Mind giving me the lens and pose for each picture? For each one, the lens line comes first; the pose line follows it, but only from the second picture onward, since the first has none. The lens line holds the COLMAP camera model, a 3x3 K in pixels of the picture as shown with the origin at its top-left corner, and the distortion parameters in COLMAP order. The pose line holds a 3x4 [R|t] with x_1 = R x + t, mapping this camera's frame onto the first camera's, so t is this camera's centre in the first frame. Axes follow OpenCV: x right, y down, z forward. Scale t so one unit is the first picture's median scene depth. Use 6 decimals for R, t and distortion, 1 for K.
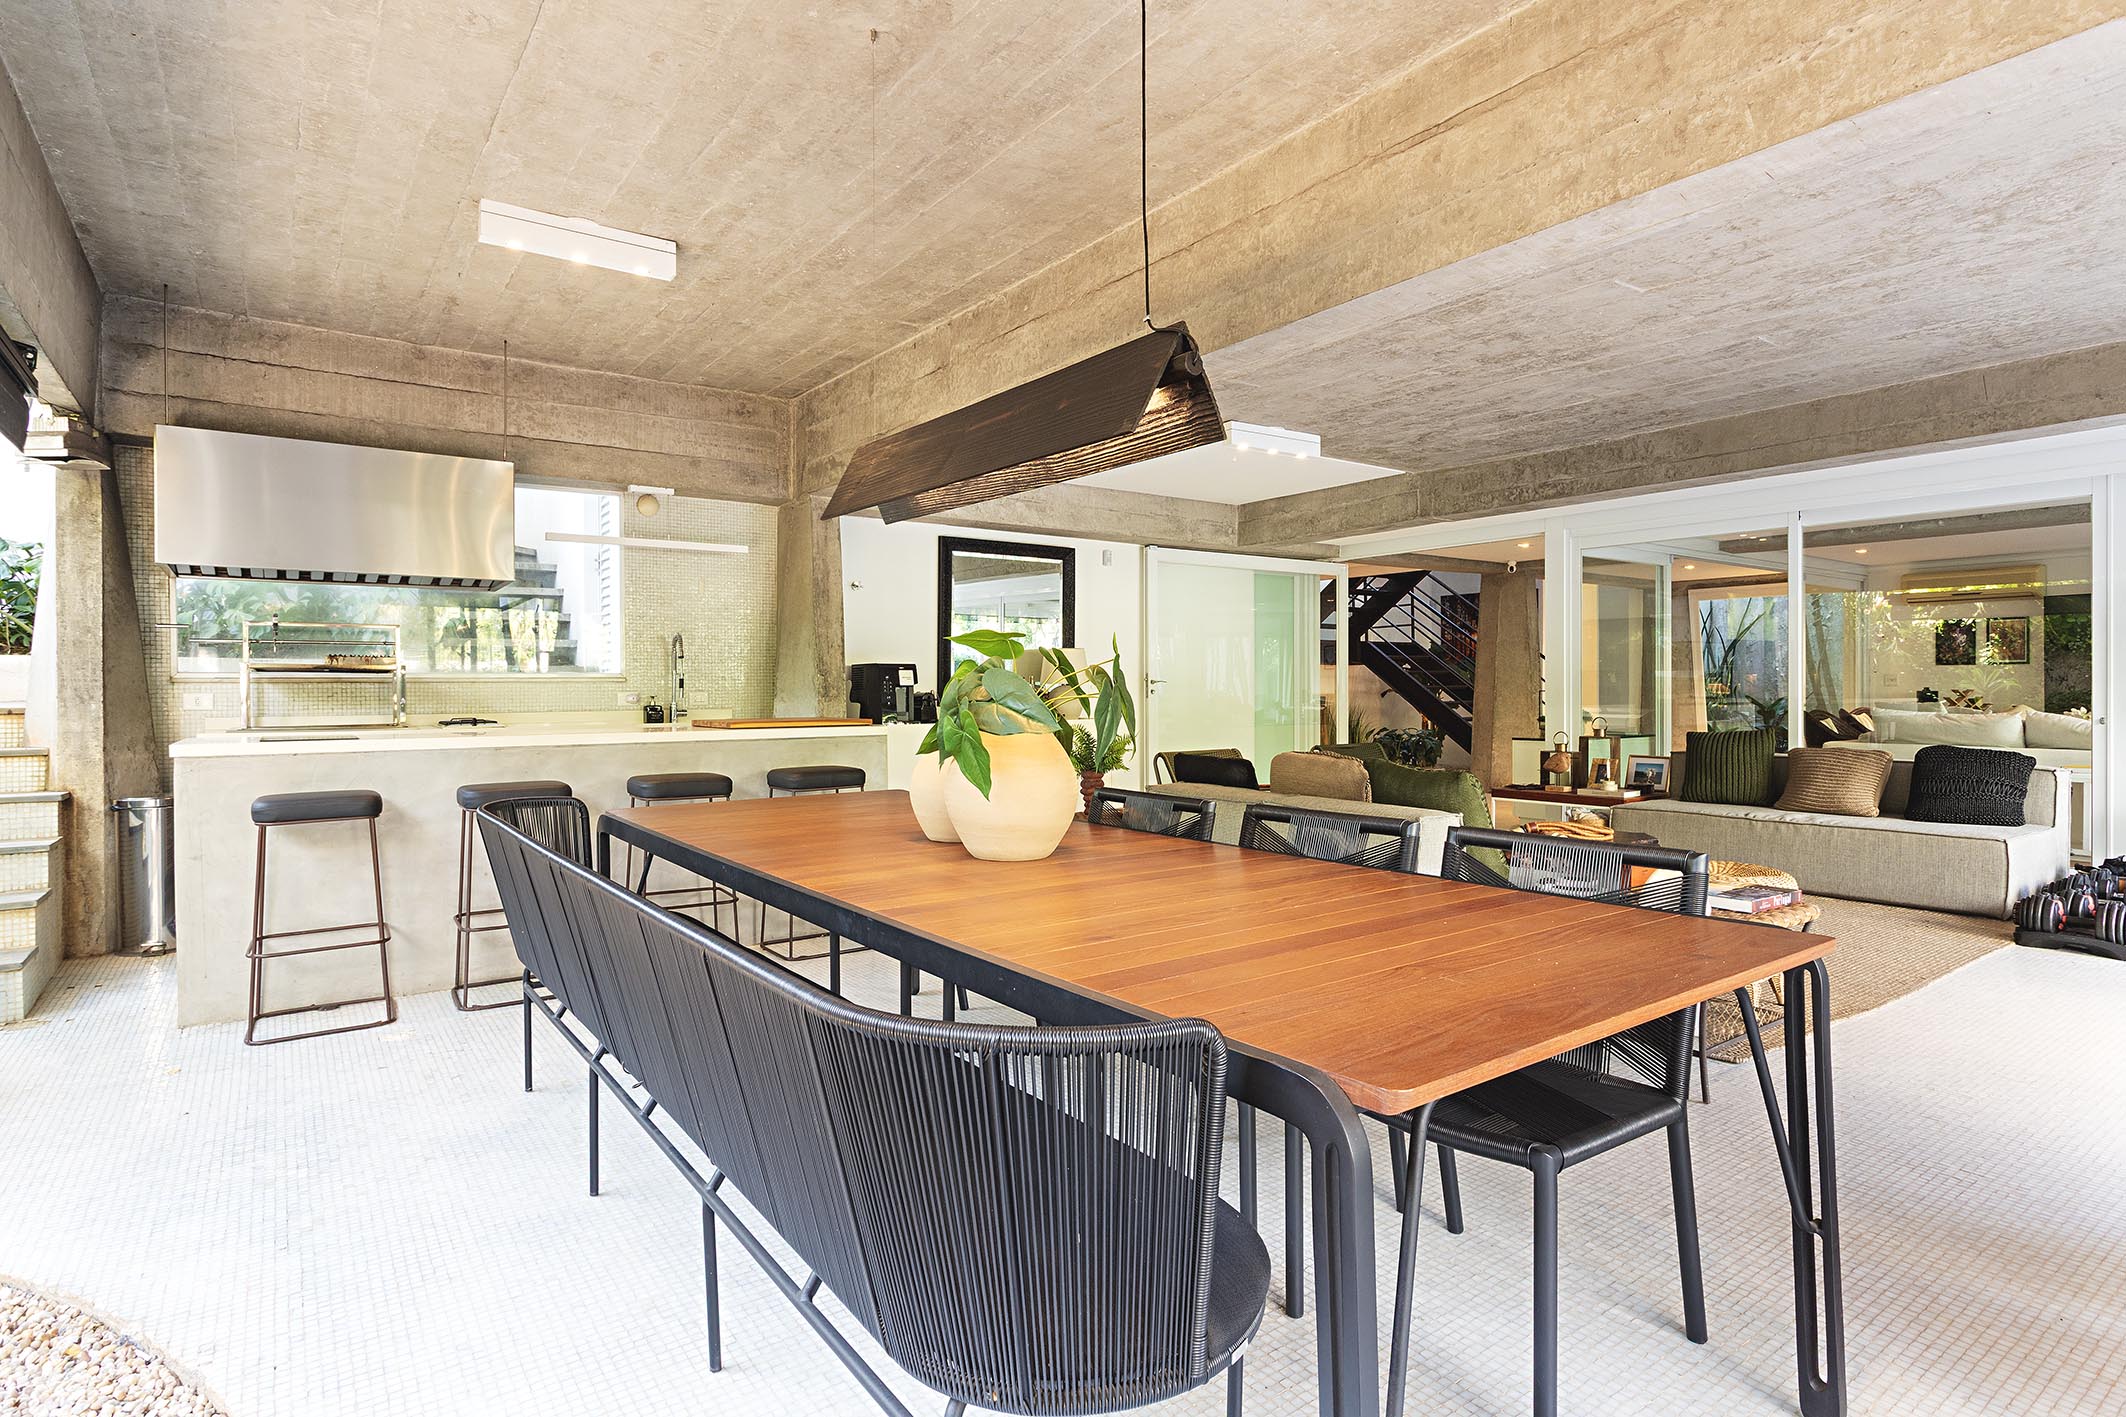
lens RADIAL K [[1108.7, 0, 1063.0], [0, 1108.7, 708.5], [0, 0, 1]] dist [-0.000089, -0.000029]
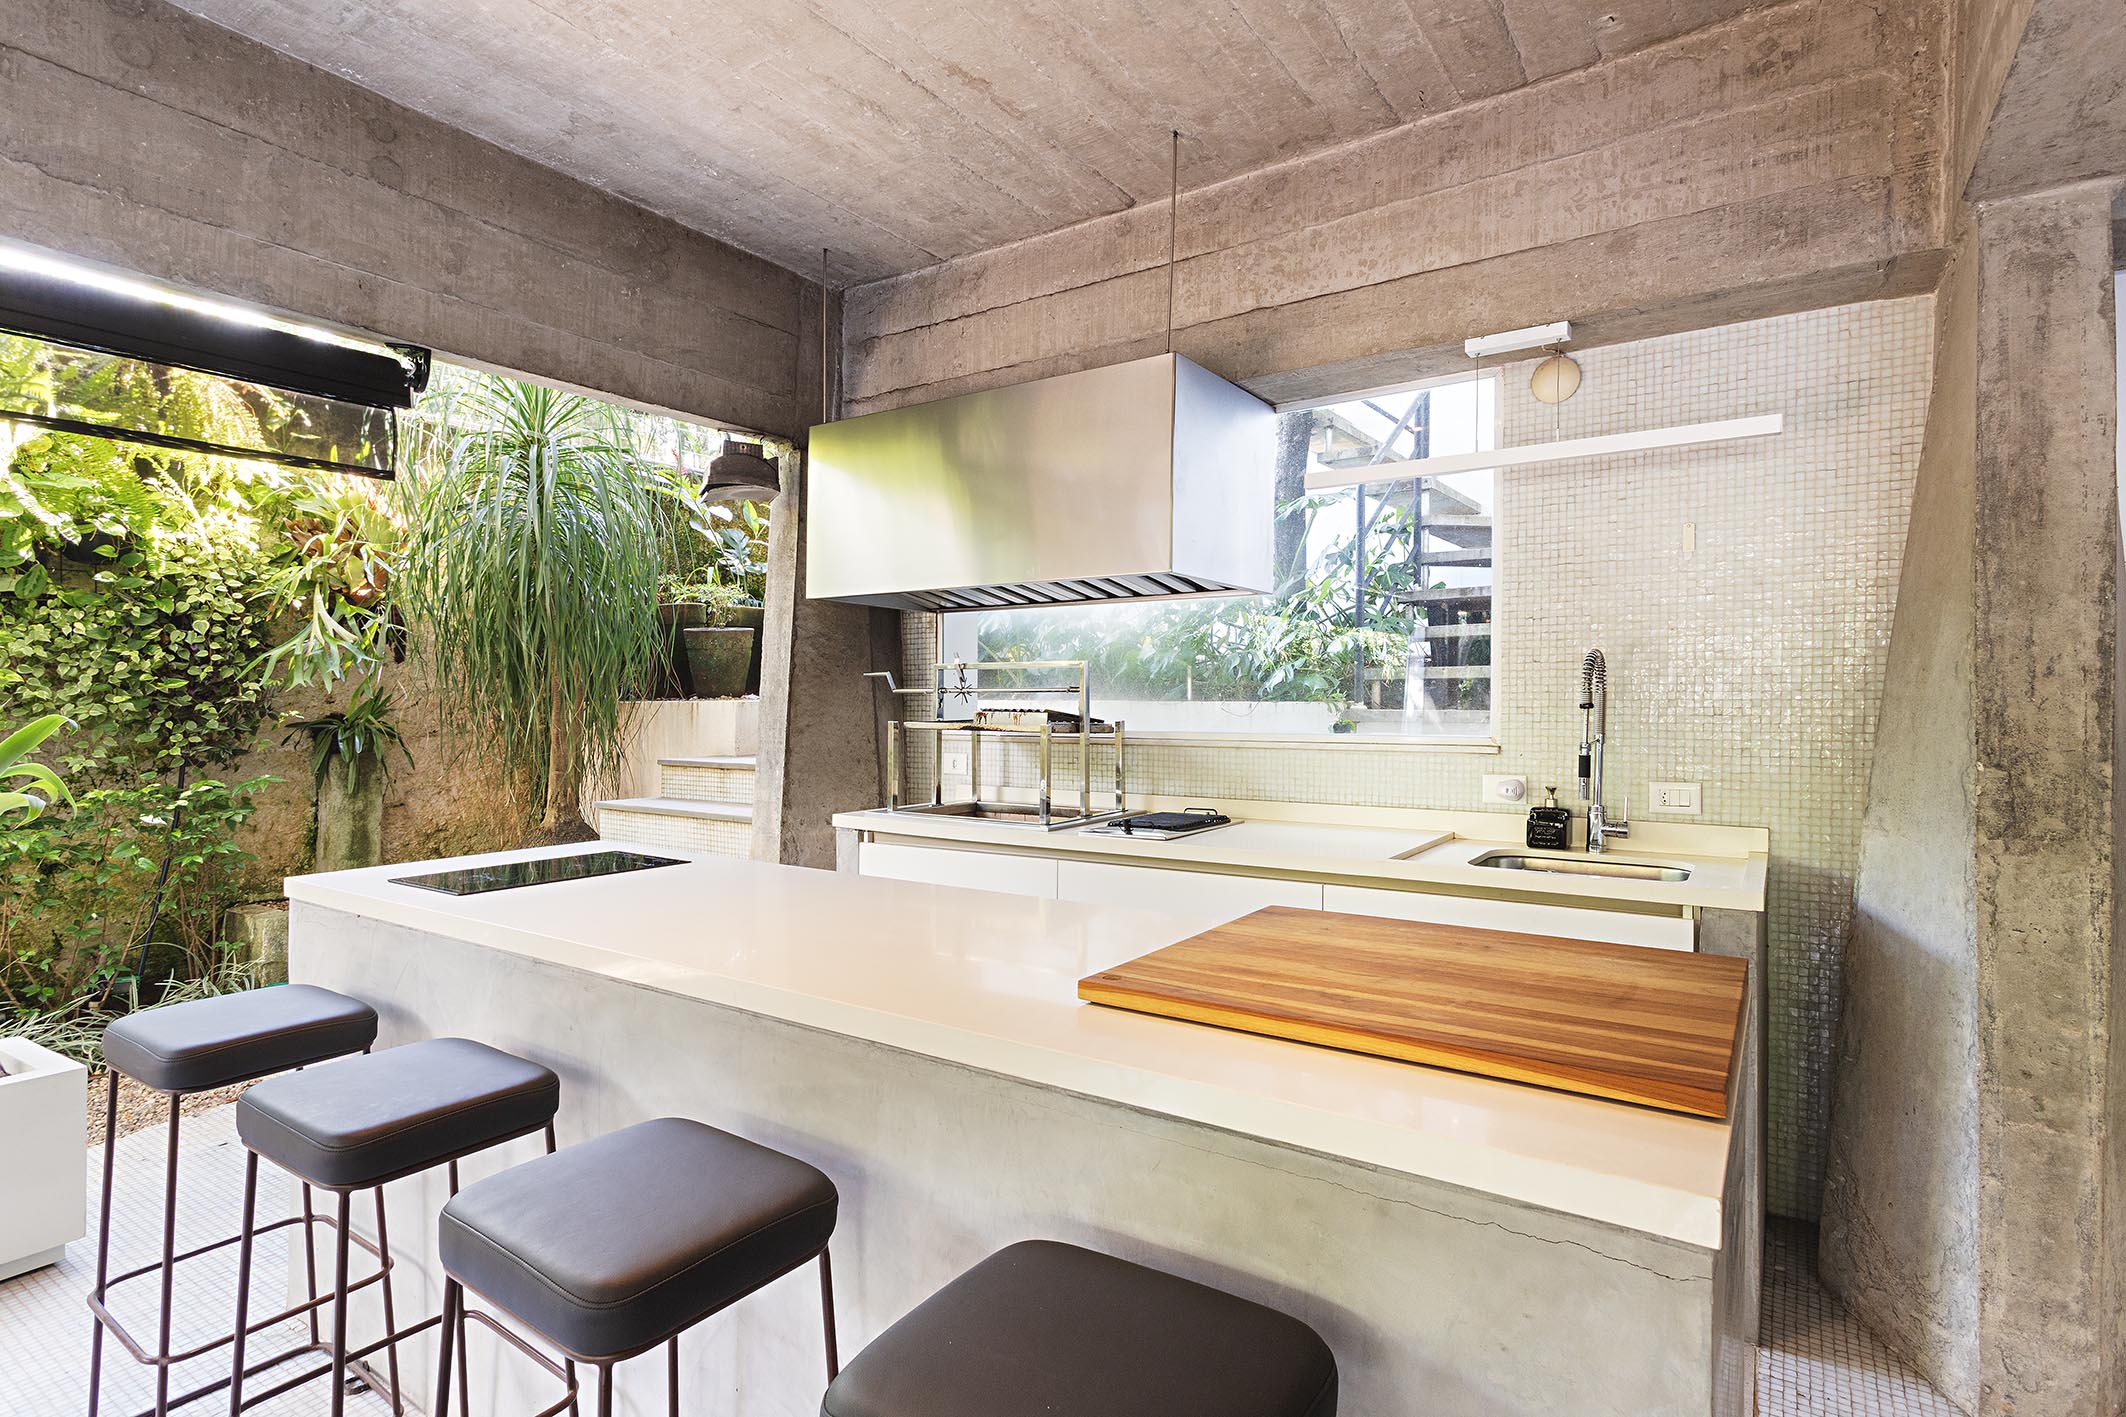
lens RADIAL K [[1025.6, 0, 1063.0], [0, 1025.6, 708.5], [0, 0, 1]] dist [0.004204, 0.000808]
pose [[0.346347, 0.013191, -0.938014, -0.039731], [-0.020096, 0.999776, 0.006639, -0.045534], [0.937891, 0.016551, 0.346535, 0.693326]]
